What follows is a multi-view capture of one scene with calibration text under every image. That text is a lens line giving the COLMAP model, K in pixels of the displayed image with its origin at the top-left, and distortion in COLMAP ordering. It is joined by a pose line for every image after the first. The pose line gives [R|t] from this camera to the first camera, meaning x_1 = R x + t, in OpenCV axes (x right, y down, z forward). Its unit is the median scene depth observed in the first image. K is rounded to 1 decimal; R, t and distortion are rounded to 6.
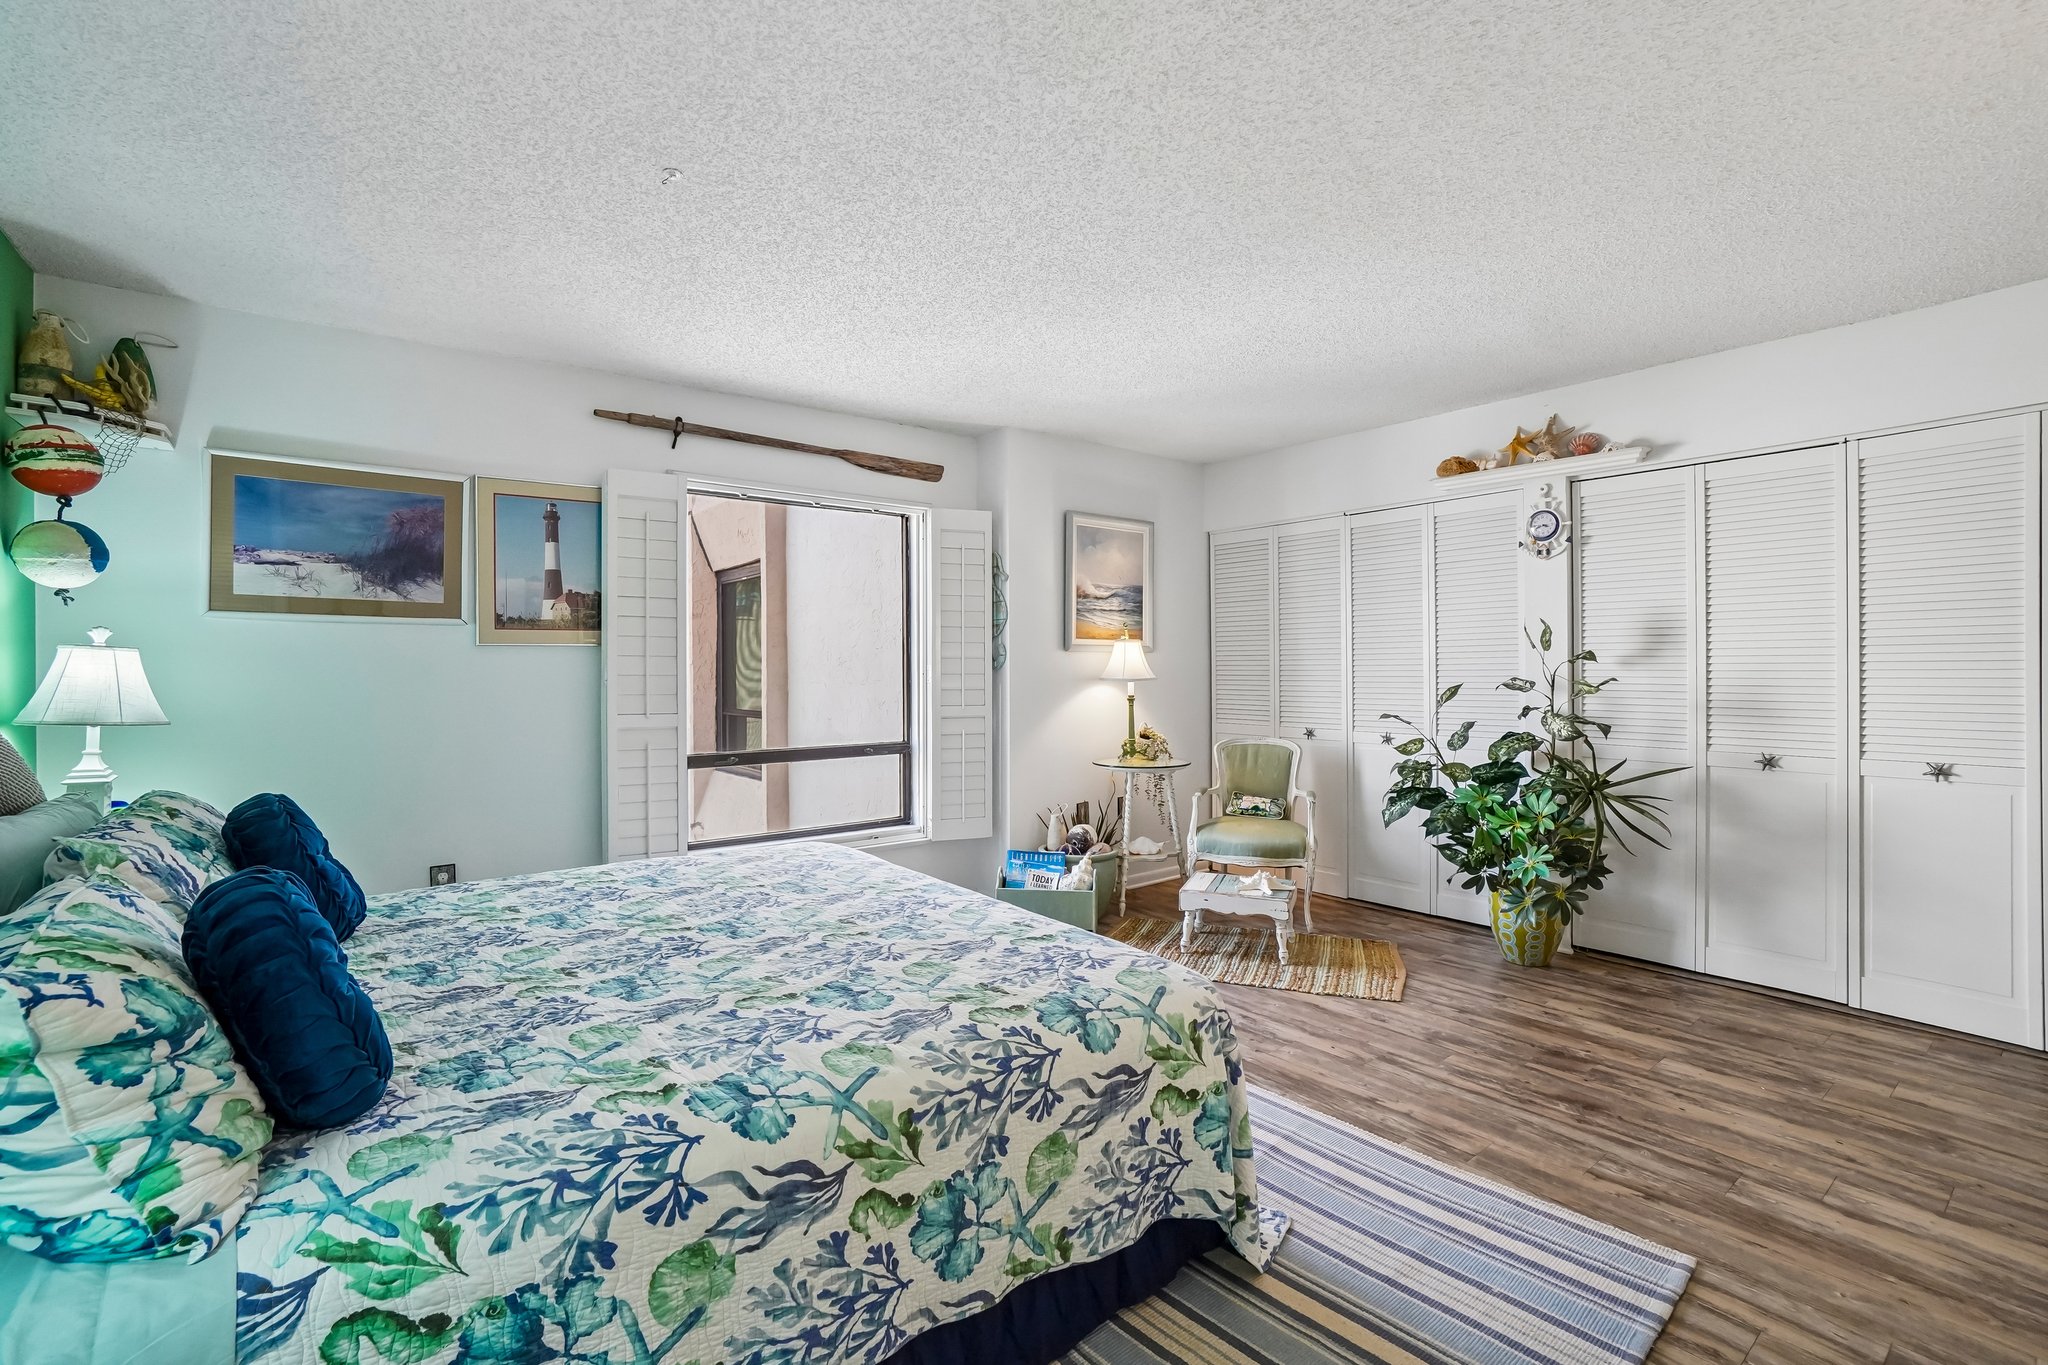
lens RADIAL K [[921.3, 0, 1025.6], [0, 921.3, 675.4], [0, 0, 1]] dist [-0.048820, 0.023474]
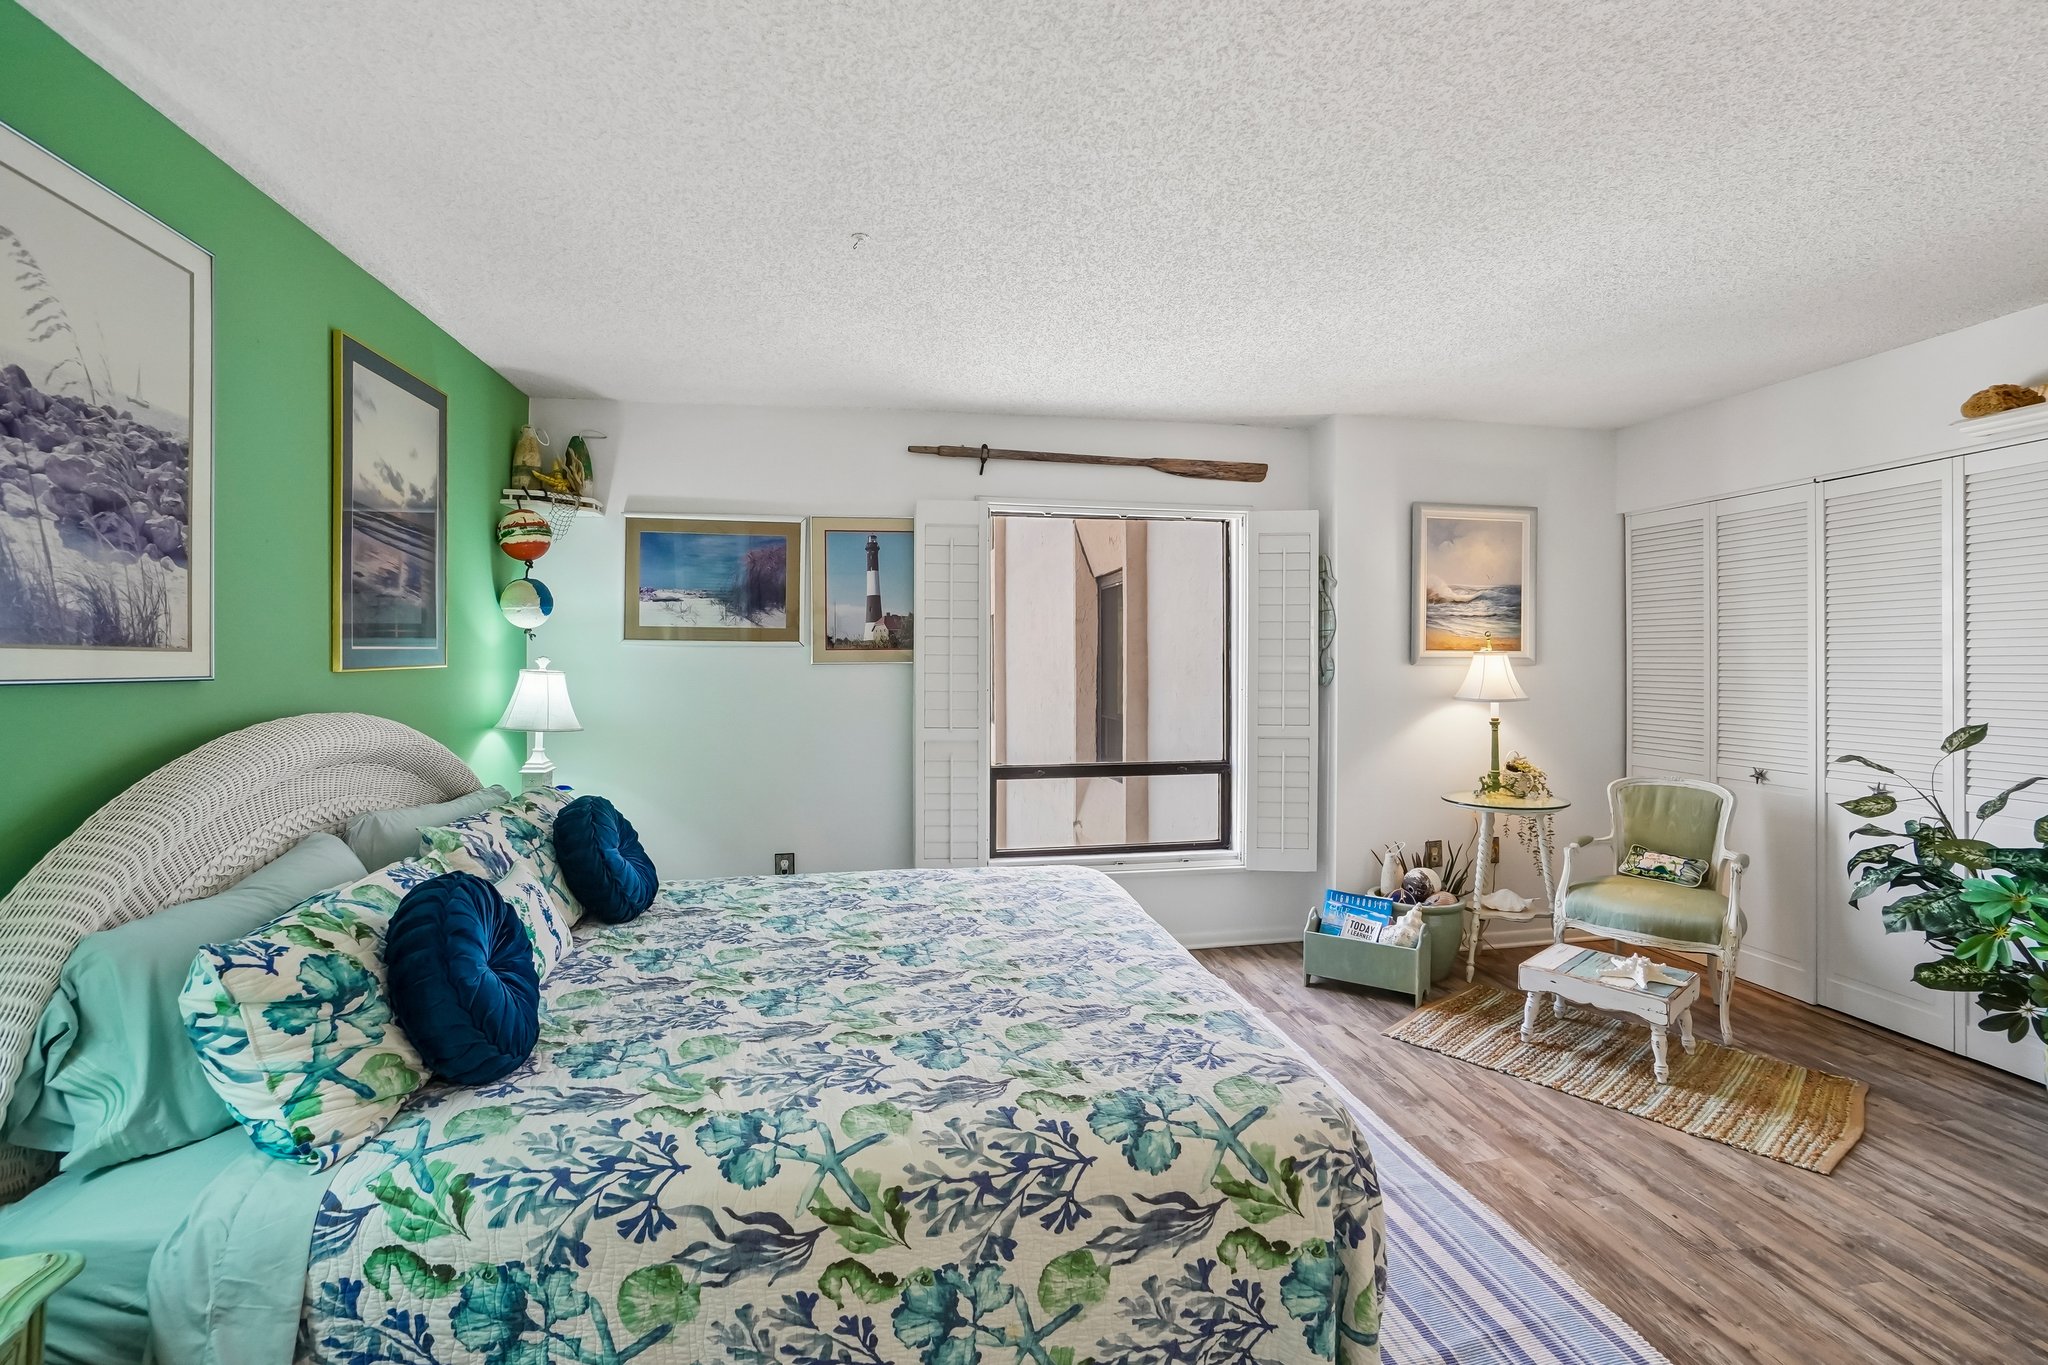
lens RADIAL K [[943.1, 0, 1032.7], [0, 943.1, 664.6], [0, 0, 1]] dist [-0.050329, 0.024785]
pose [[0.885553, 0.006472, -0.464493, 0.323425], [-0.006782, 0.999976, 0.001003, -0.059618], [0.464488, 0.002262, 0.885576, 0.130613]]
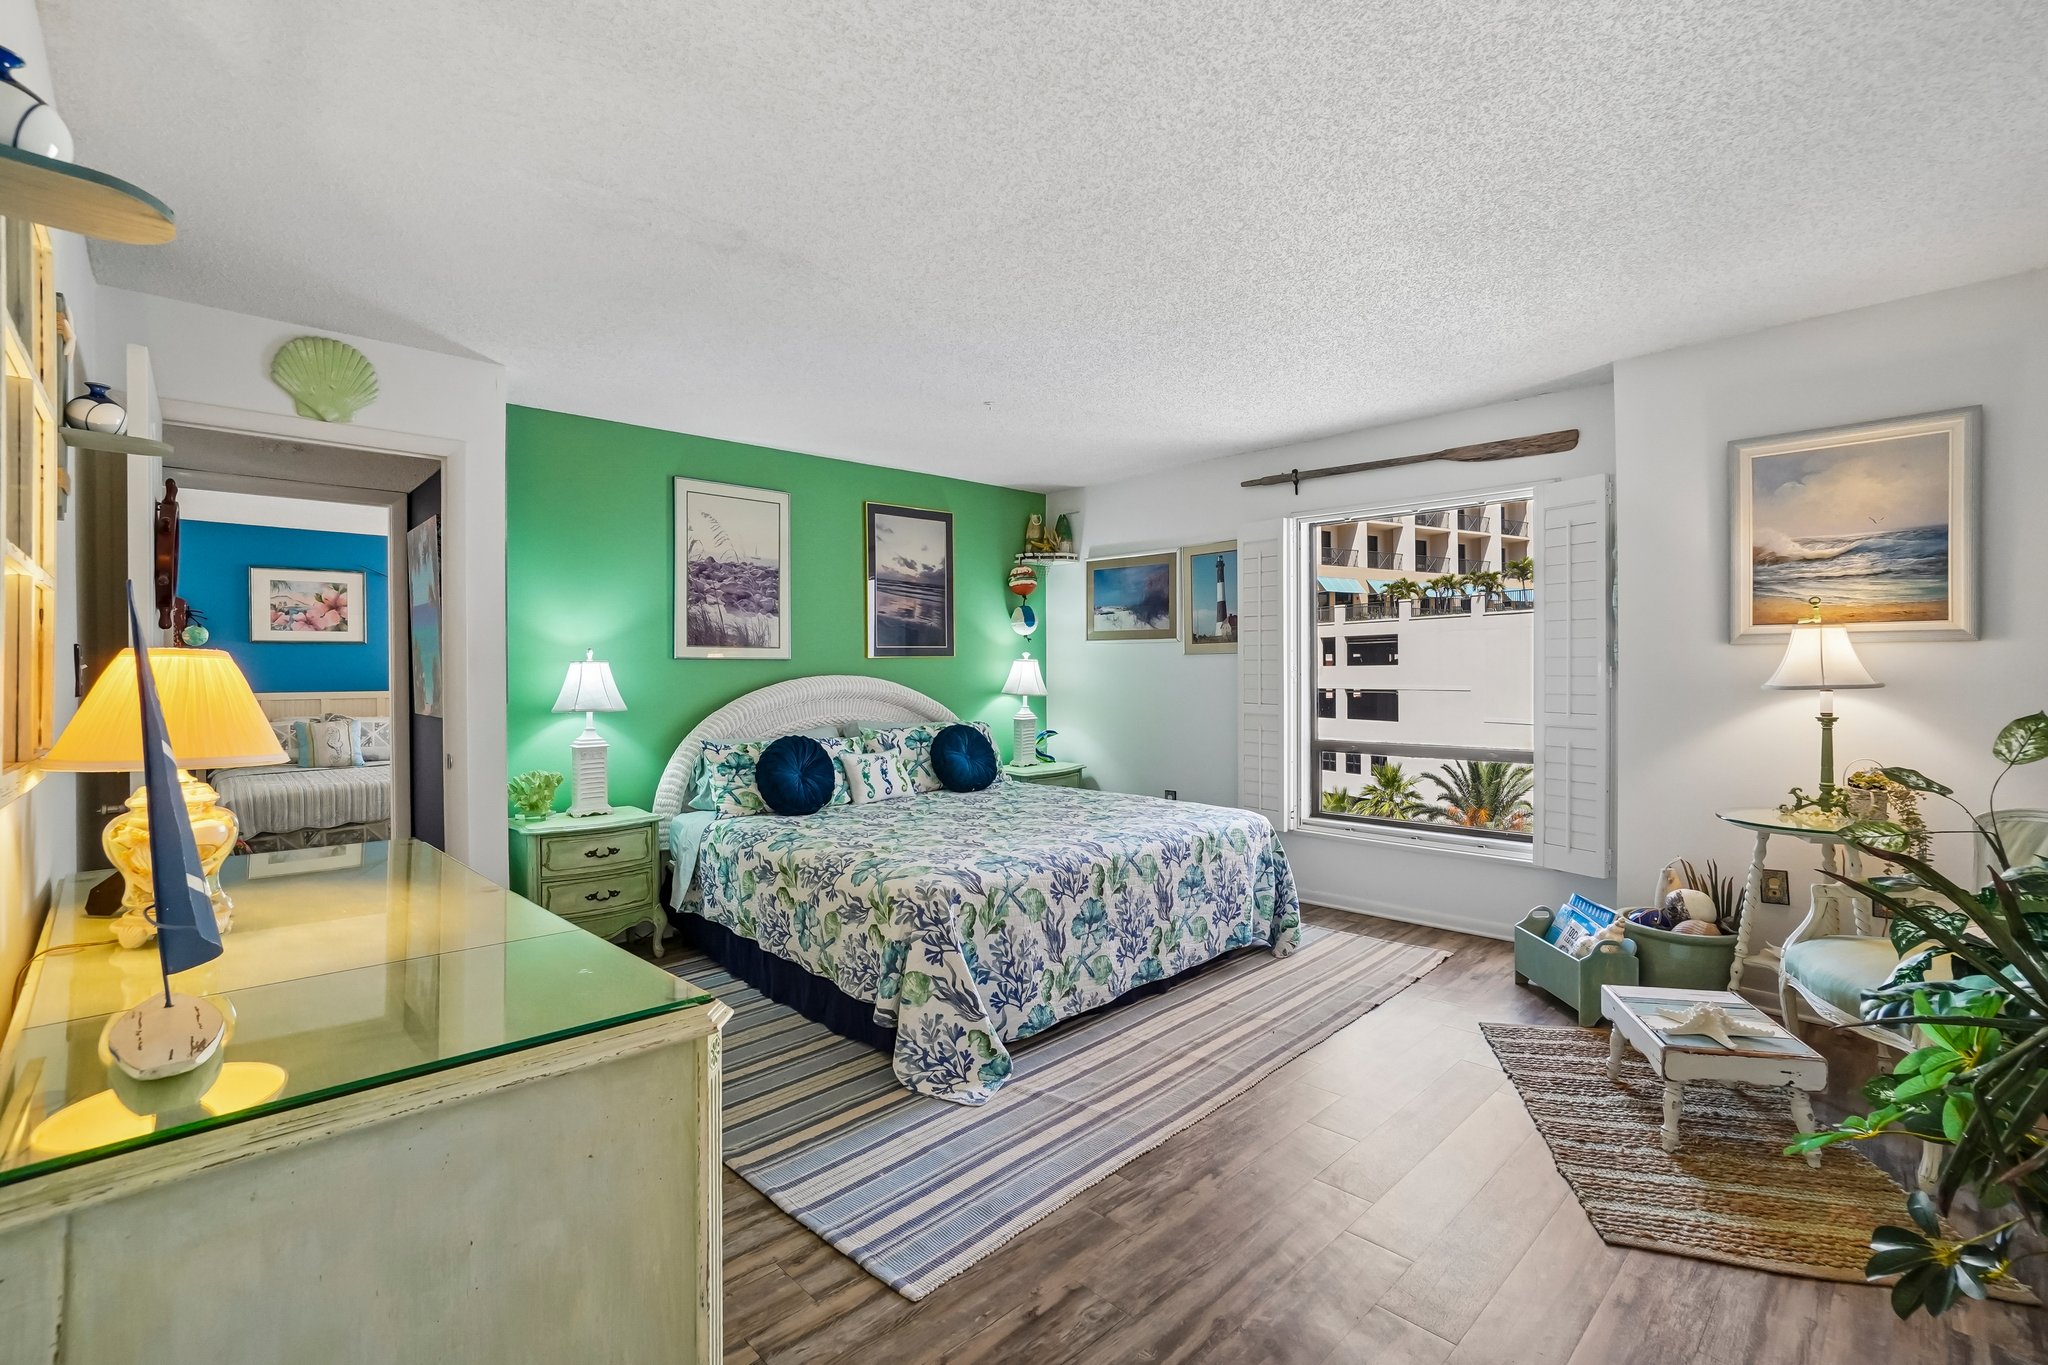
lens RADIAL K [[921.3, 0, 1025.6], [0, 921.3, 675.4], [0, 0, 1]] dist [-0.048820, 0.023474]
pose [[0.097238, 0.010604, -0.995205, 1.589139], [-0.001418, 0.999944, 0.010515, -0.021964], [0.995260, 0.000389, 0.097248, 0.952878]]
